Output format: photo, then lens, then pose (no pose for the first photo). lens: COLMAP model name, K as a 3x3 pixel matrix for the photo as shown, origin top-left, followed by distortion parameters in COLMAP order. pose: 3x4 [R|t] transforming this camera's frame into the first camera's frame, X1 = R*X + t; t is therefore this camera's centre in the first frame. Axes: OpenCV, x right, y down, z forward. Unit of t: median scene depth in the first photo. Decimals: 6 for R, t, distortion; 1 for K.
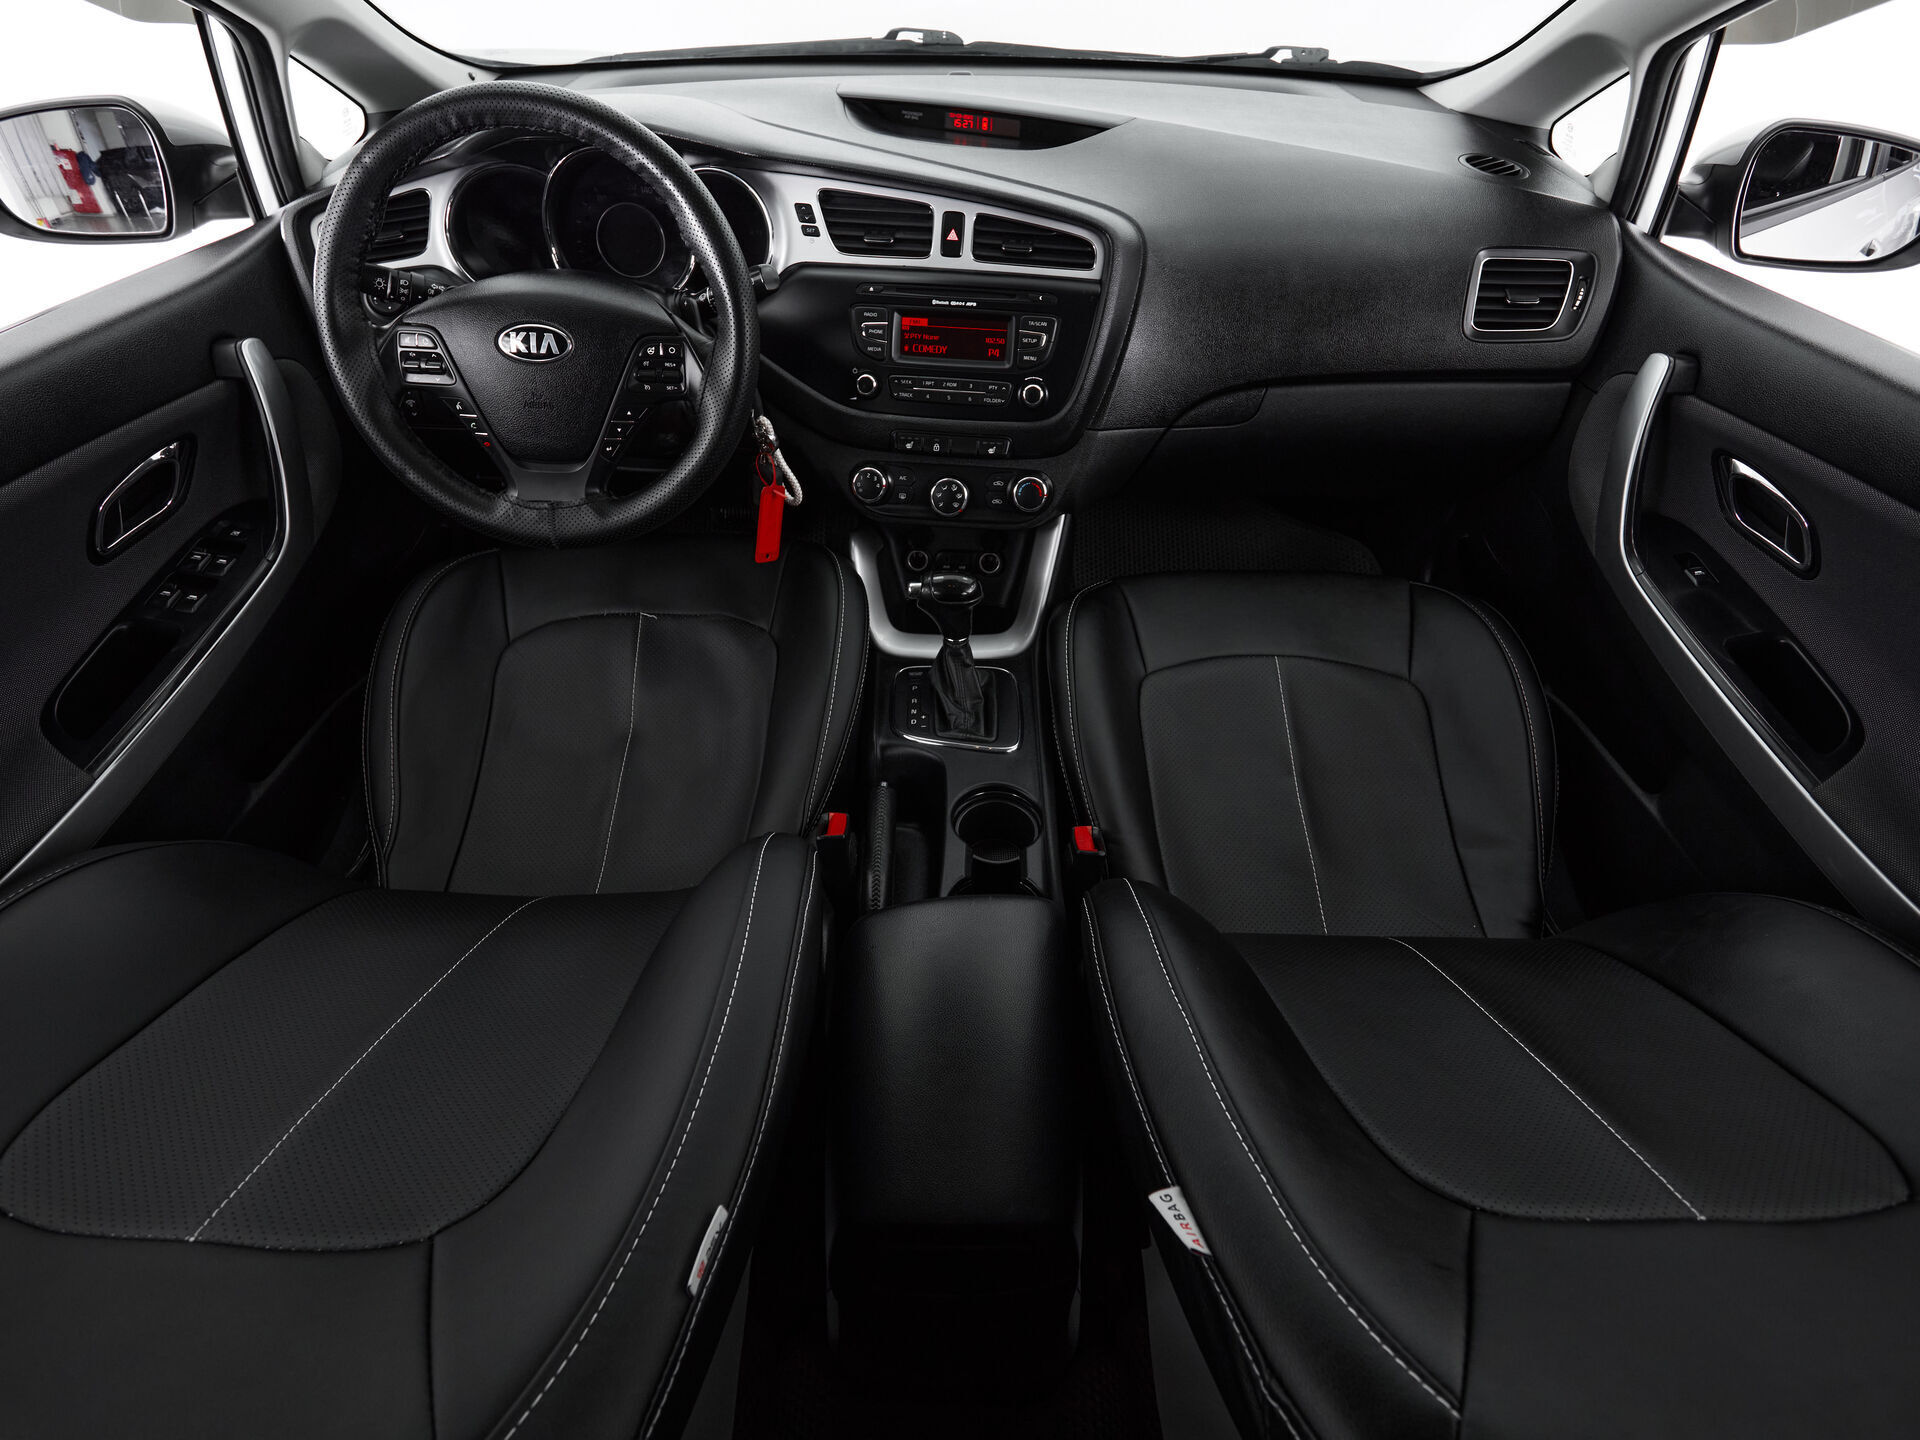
lens RADIAL K [[1021.1, 0, 960.0], [0, 1021.1, 720.0], [0, 0, 1]] dist [-0.000890, -0.000037]
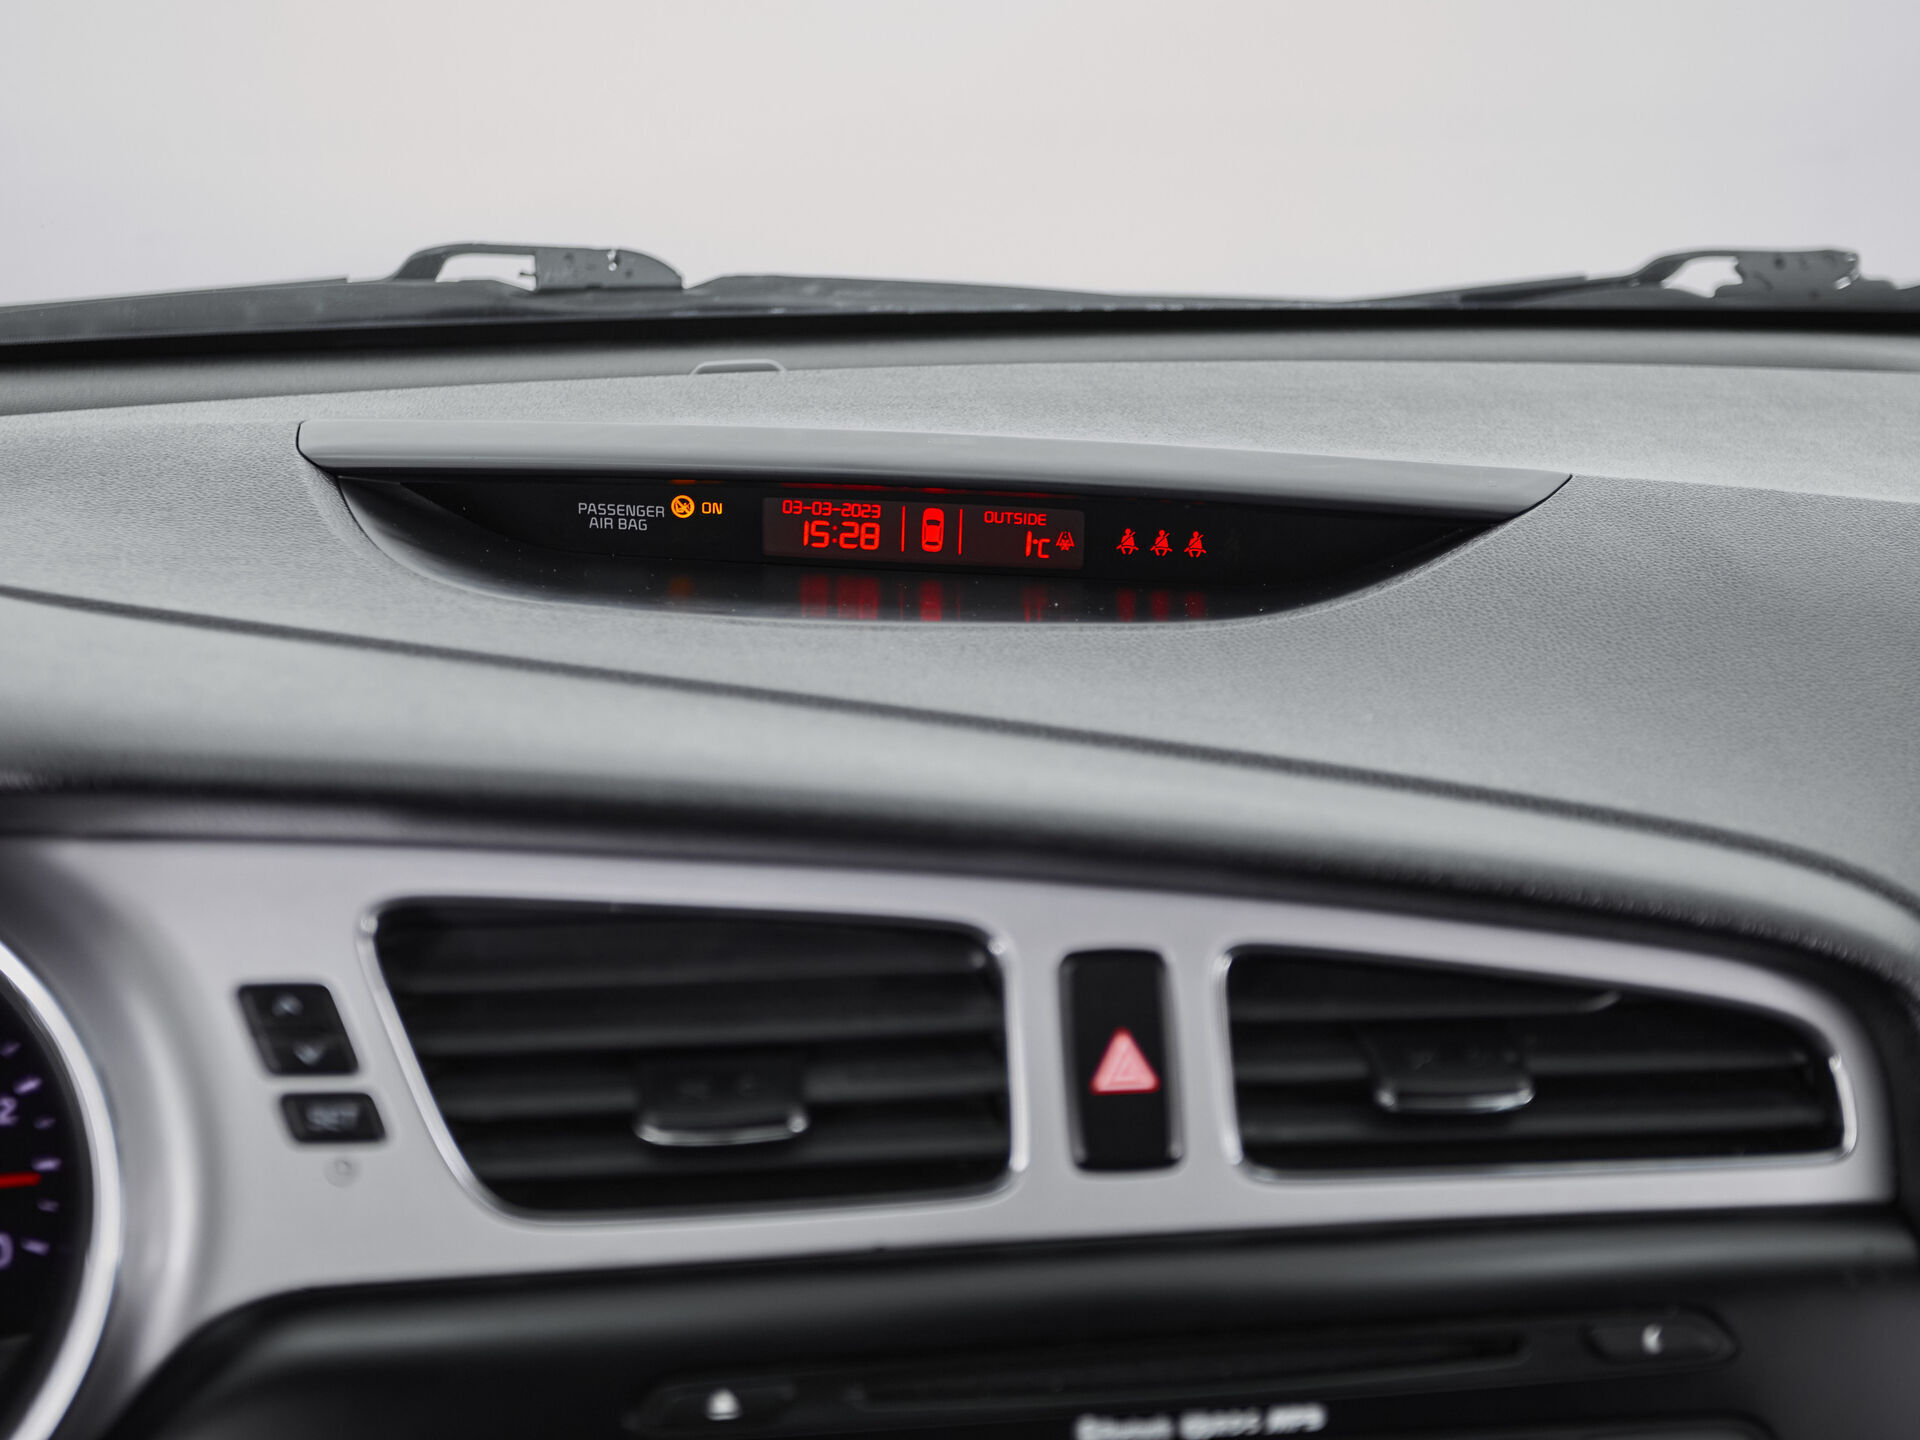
lens RADIAL K [[2568.4, 0, 942.3], [0, 2568.4, 655.2], [0, 0, 1]] dist [0.018605, 0.049708]
pose [[0.966794, -0.071926, 0.245226, -0.147792], [0.173824, 0.888493, -0.424694, -0.340222], [-0.187335, 0.453217, 0.871493, 0.548730]]
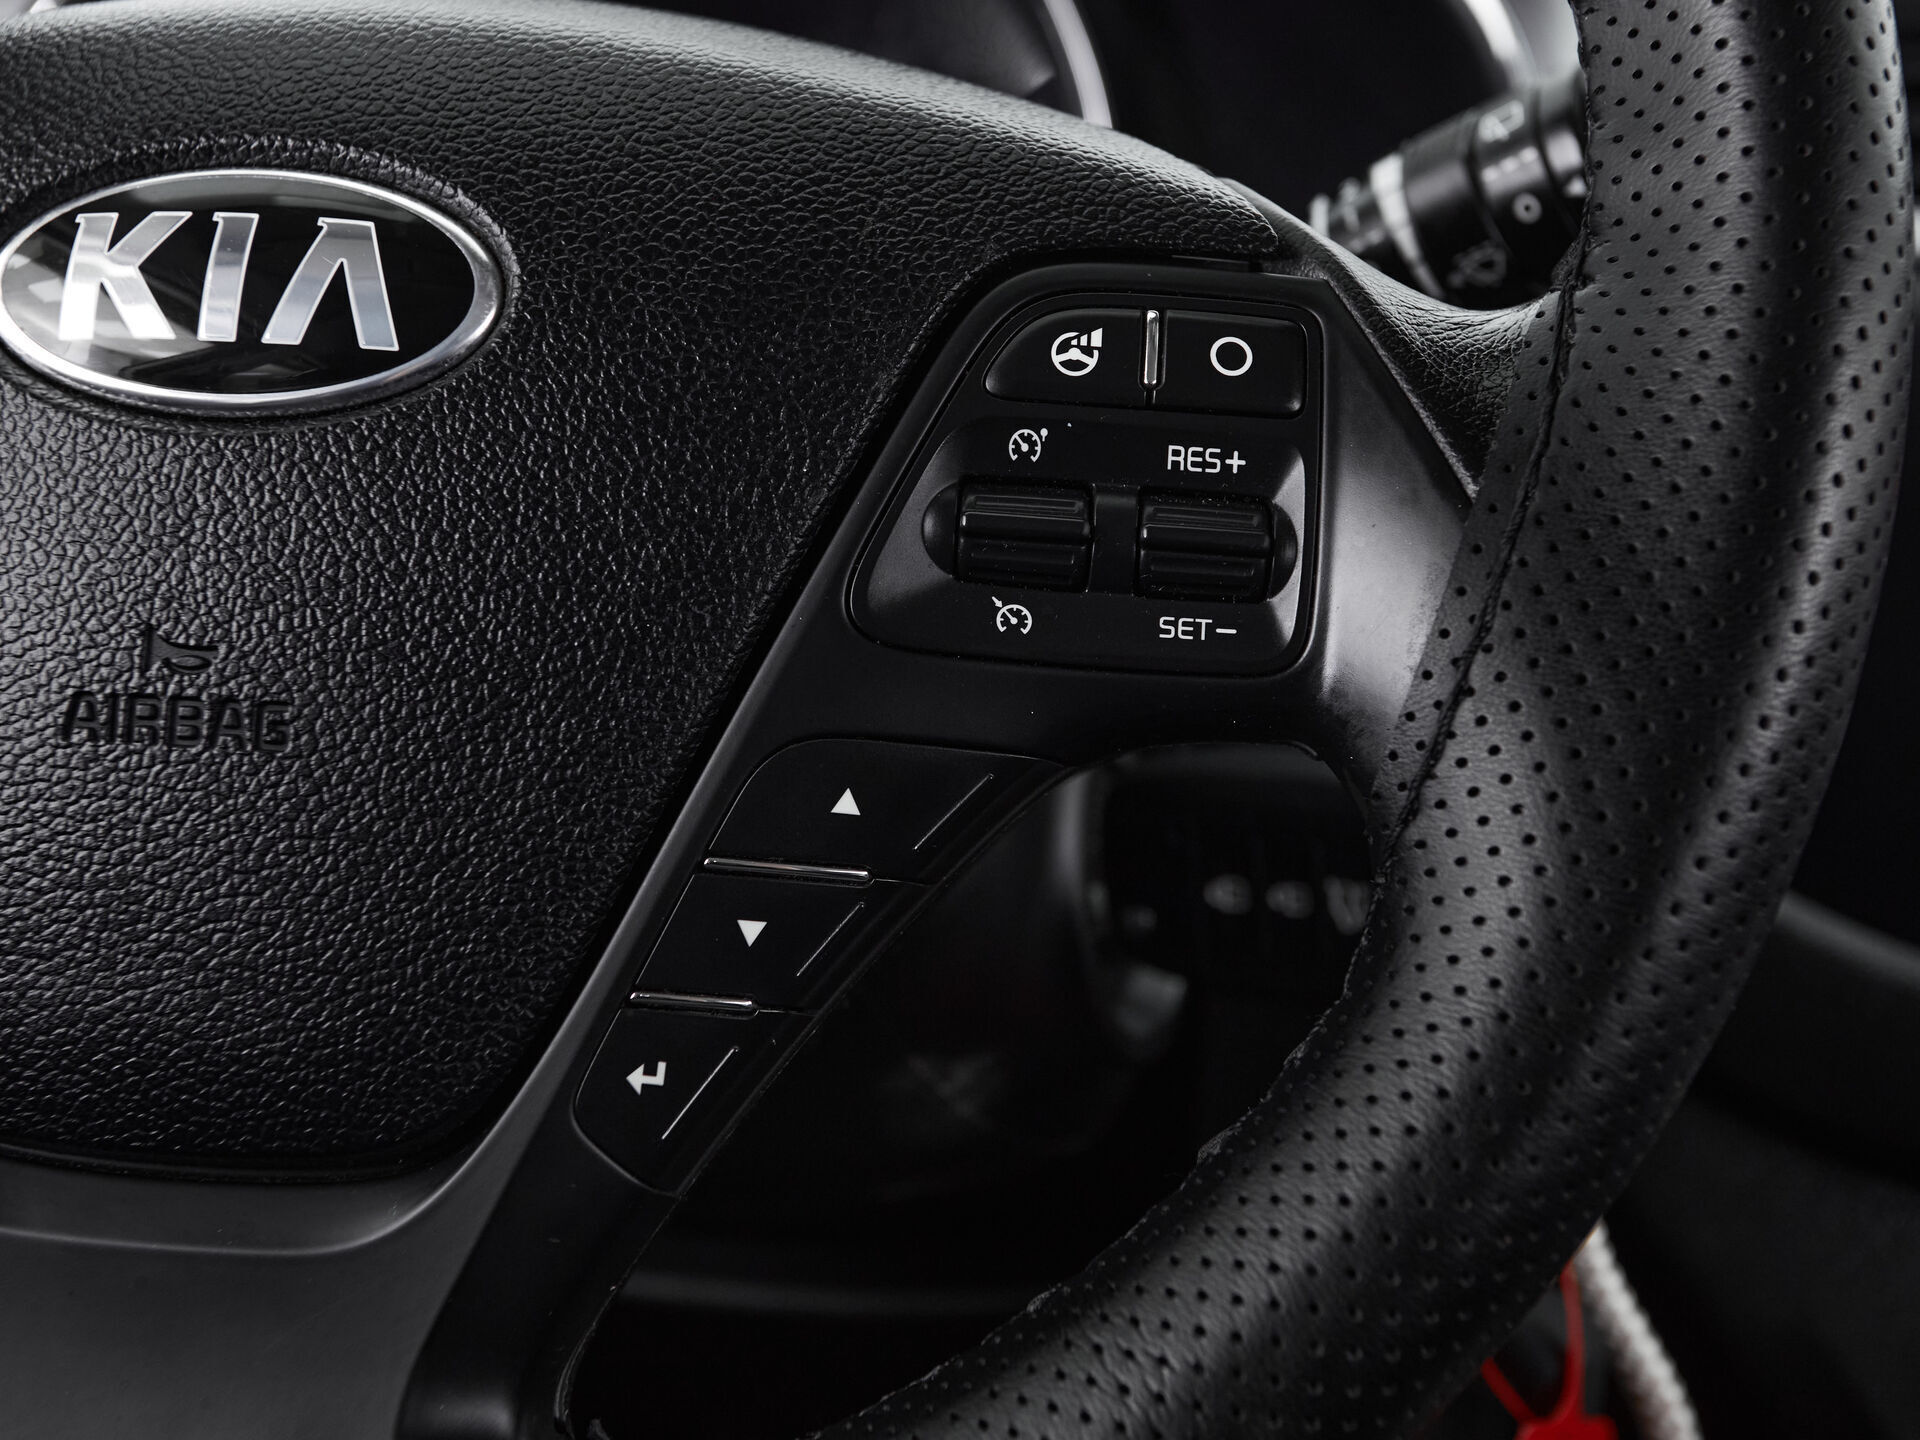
lens RADIAL K [[2568.4, 0, 942.3], [0, 2568.4, 655.2], [0, 0, 1]] dist [0.018605, 0.049708]
pose [[0.990364, 0.007007, -0.138315, -0.224868], [-0.073147, 0.874517, -0.479447, -0.138383], [0.117599, 0.484944, 0.866603, 0.600479]]
